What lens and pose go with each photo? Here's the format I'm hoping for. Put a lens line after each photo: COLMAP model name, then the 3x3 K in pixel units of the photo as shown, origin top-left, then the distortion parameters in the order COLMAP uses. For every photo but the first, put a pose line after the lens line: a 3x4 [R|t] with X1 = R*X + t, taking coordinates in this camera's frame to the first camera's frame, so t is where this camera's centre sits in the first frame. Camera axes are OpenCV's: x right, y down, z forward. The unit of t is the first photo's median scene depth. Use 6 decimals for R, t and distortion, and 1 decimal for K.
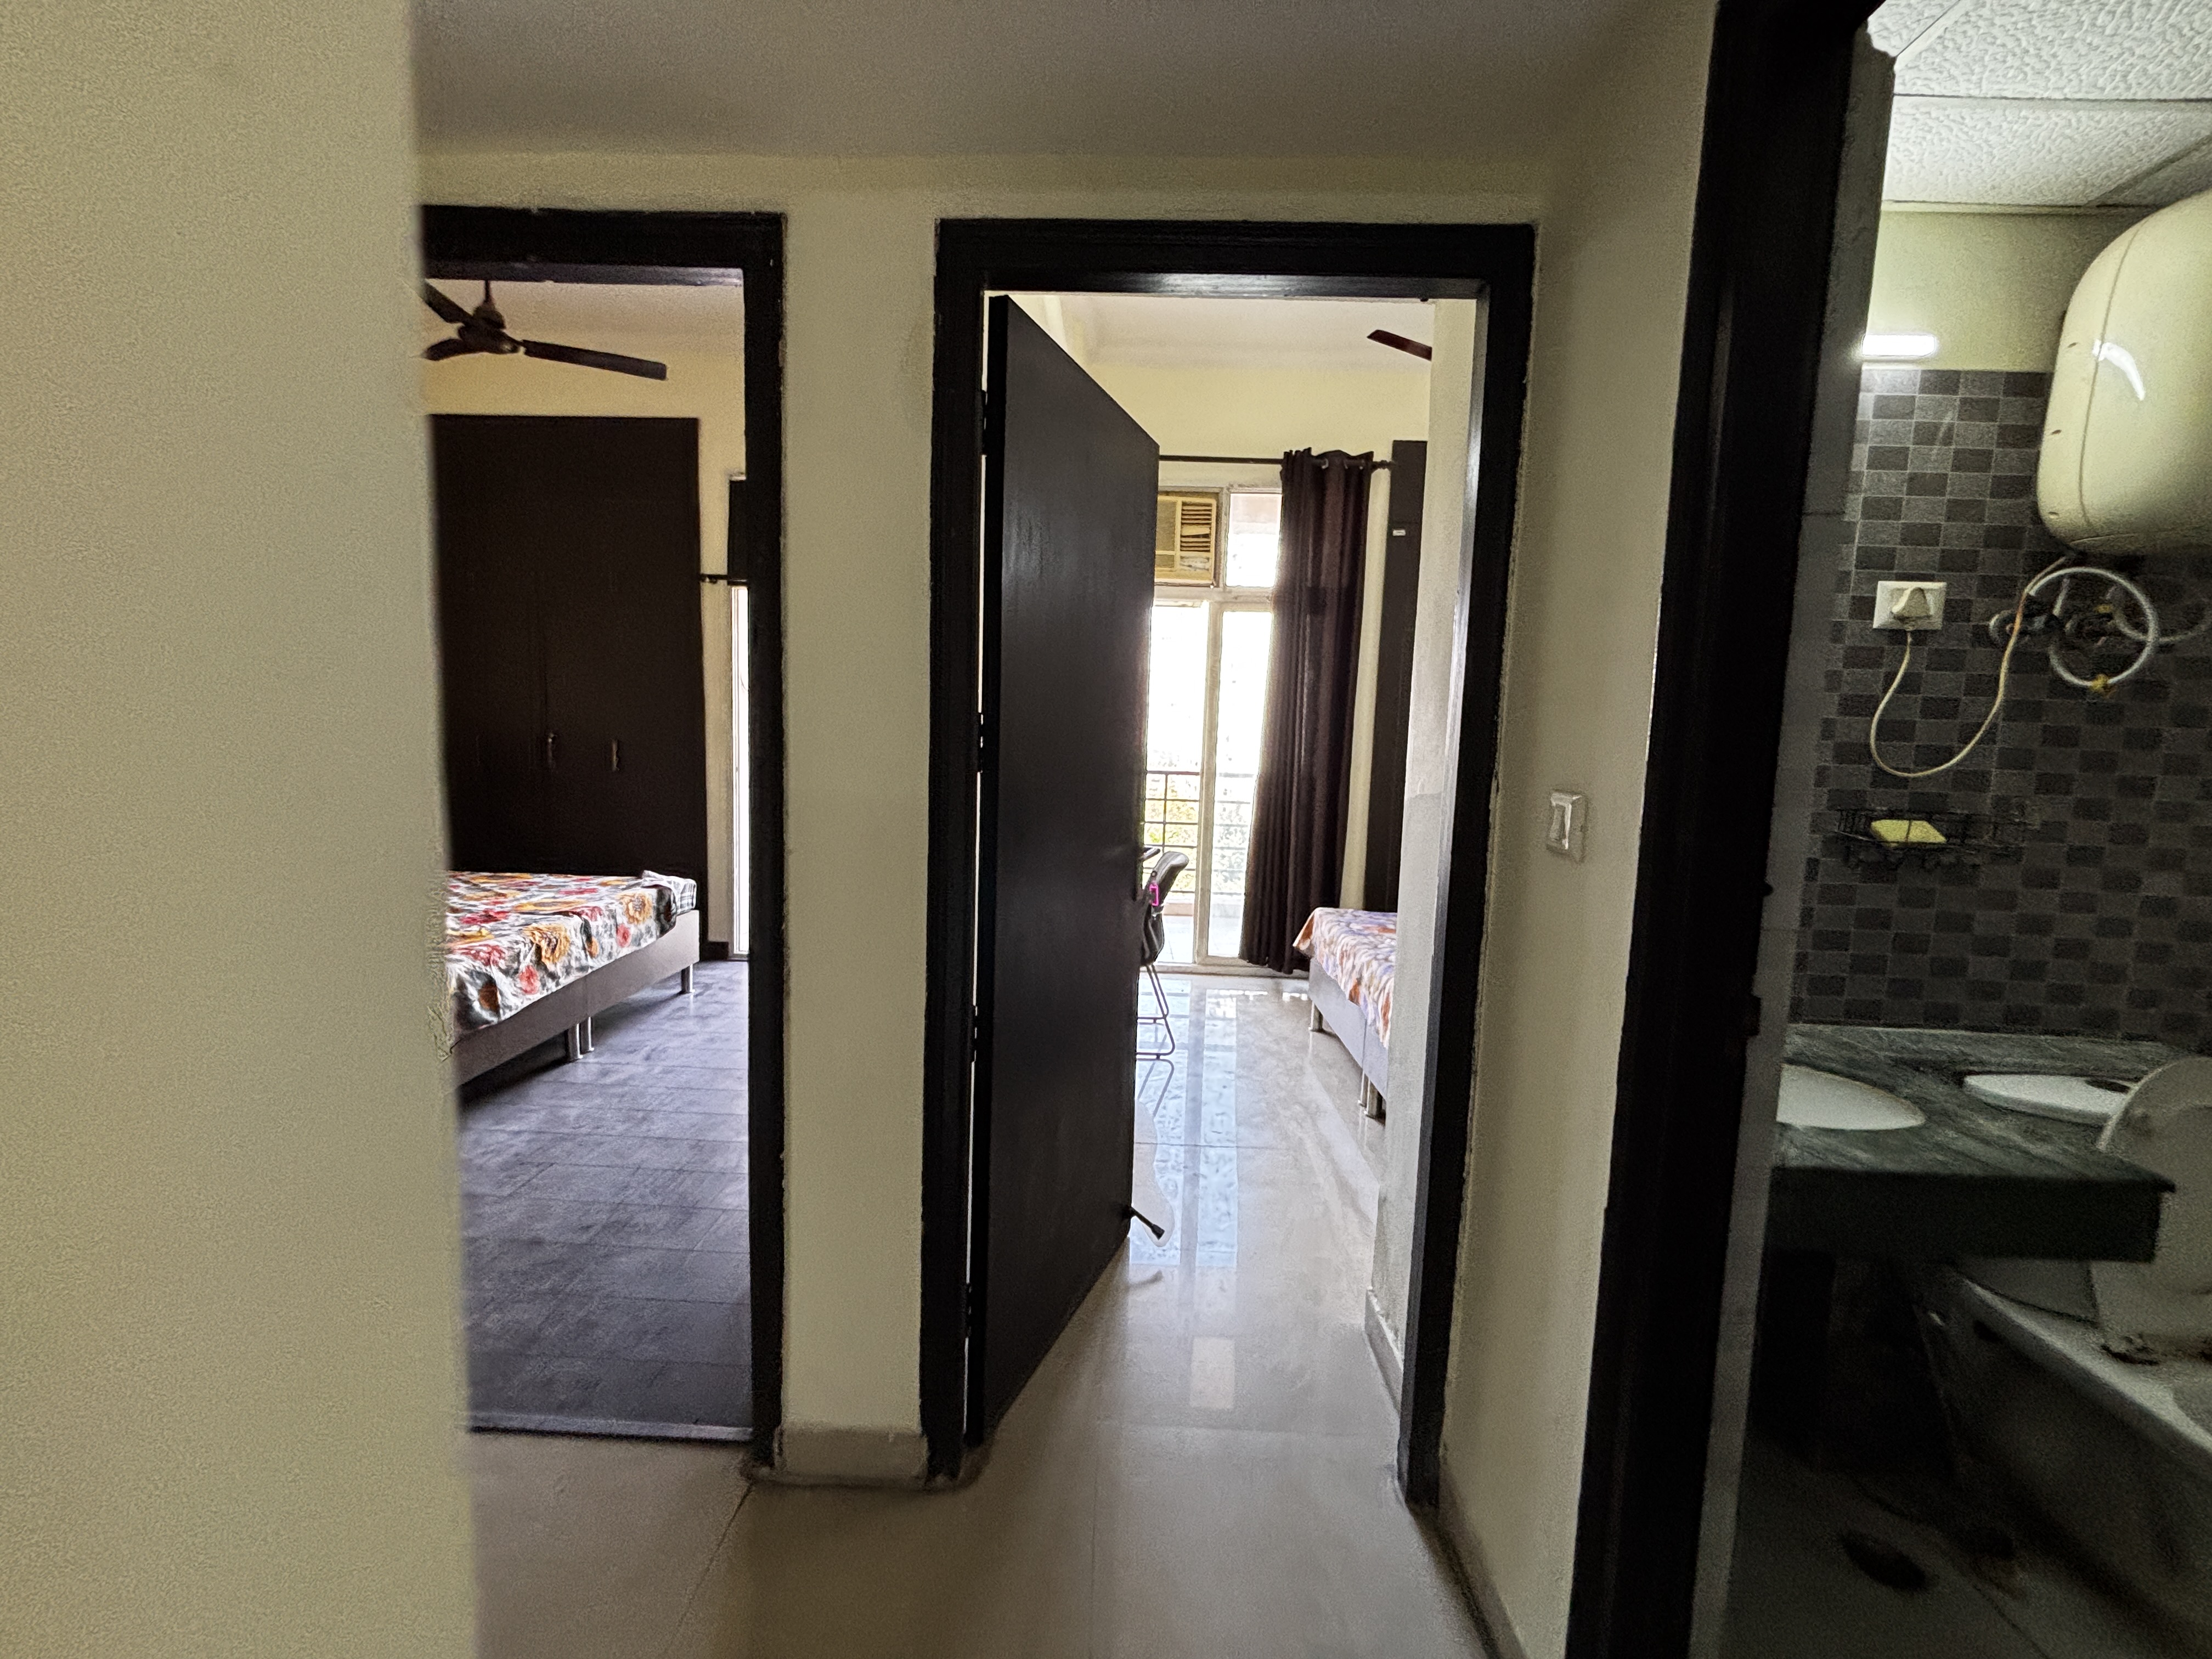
lens RADIAL K [[896.1, 0, 1104.6], [0, 896.1, 823.0], [0, 0, 1]] dist [0.003503, -0.000366]
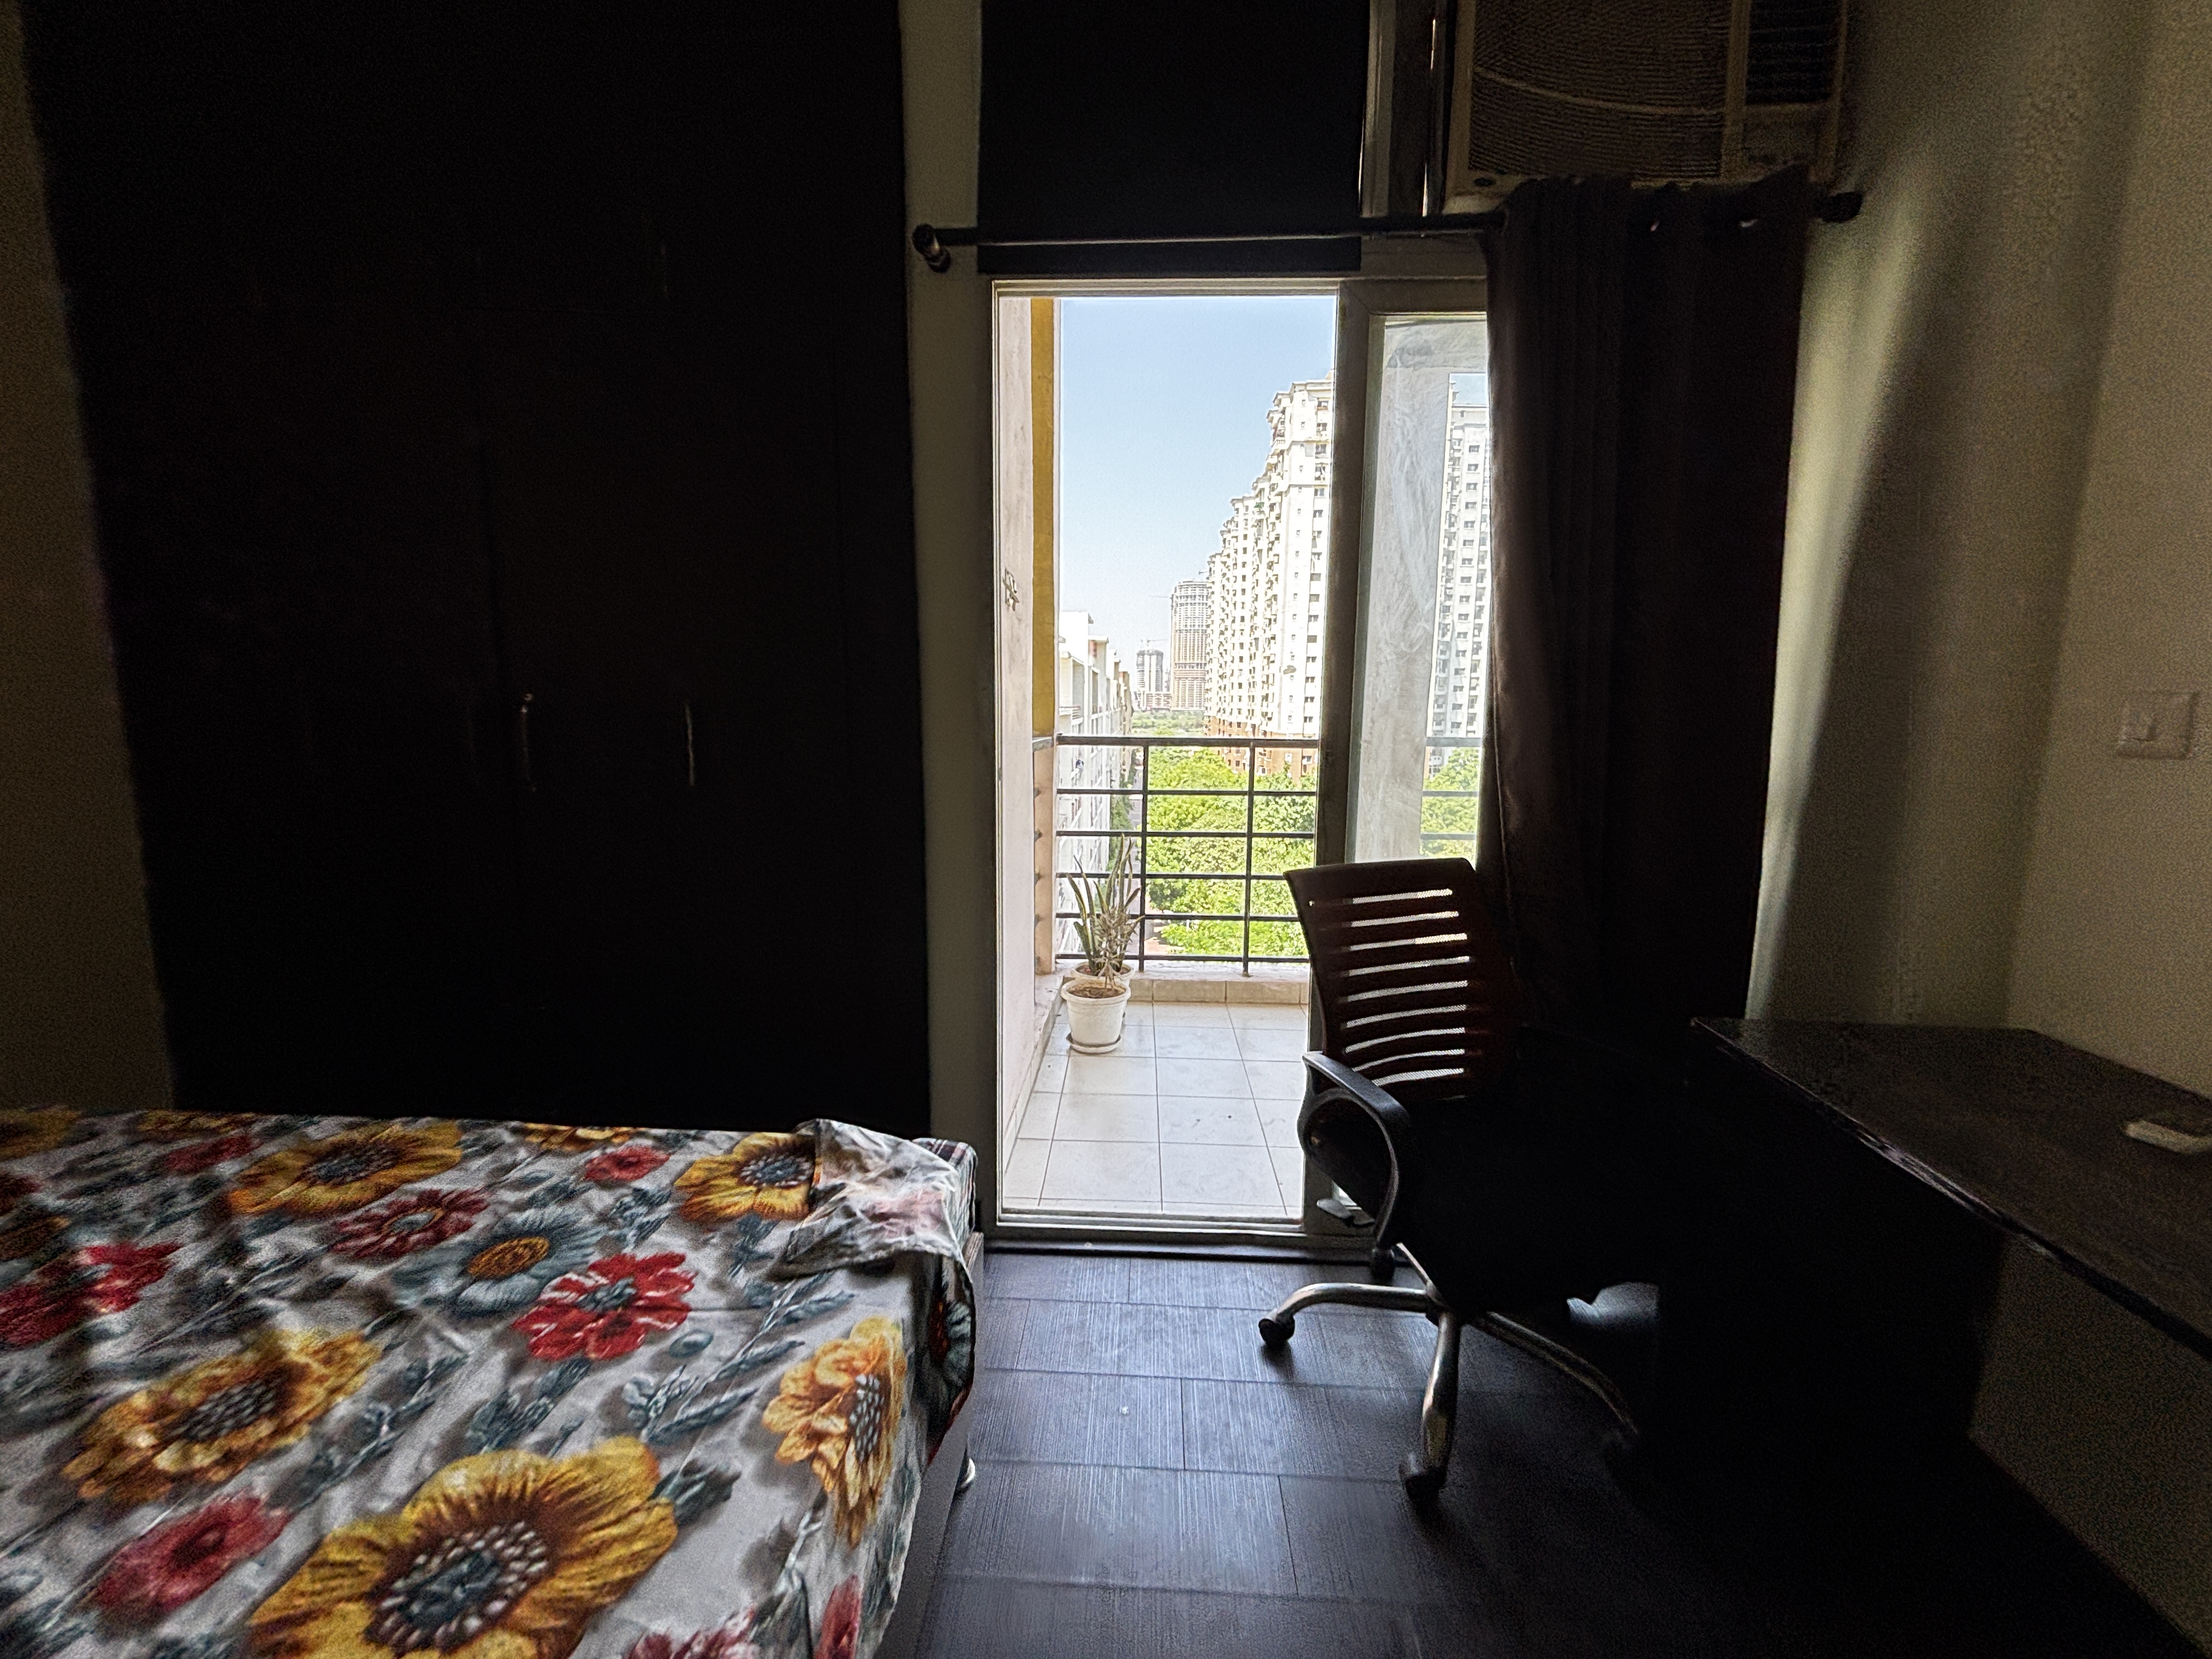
lens RADIAL K [[886.4, 0, 1102.7], [0, 886.4, 843.0], [0, 0, 1]] dist [0.006233, -0.000250]
pose [[0.999227, -0.018518, -0.034691, -0.406352], [0.020516, 0.998096, 0.058172, -0.060991], [0.033547, -0.058838, 0.997704, 0.711118]]
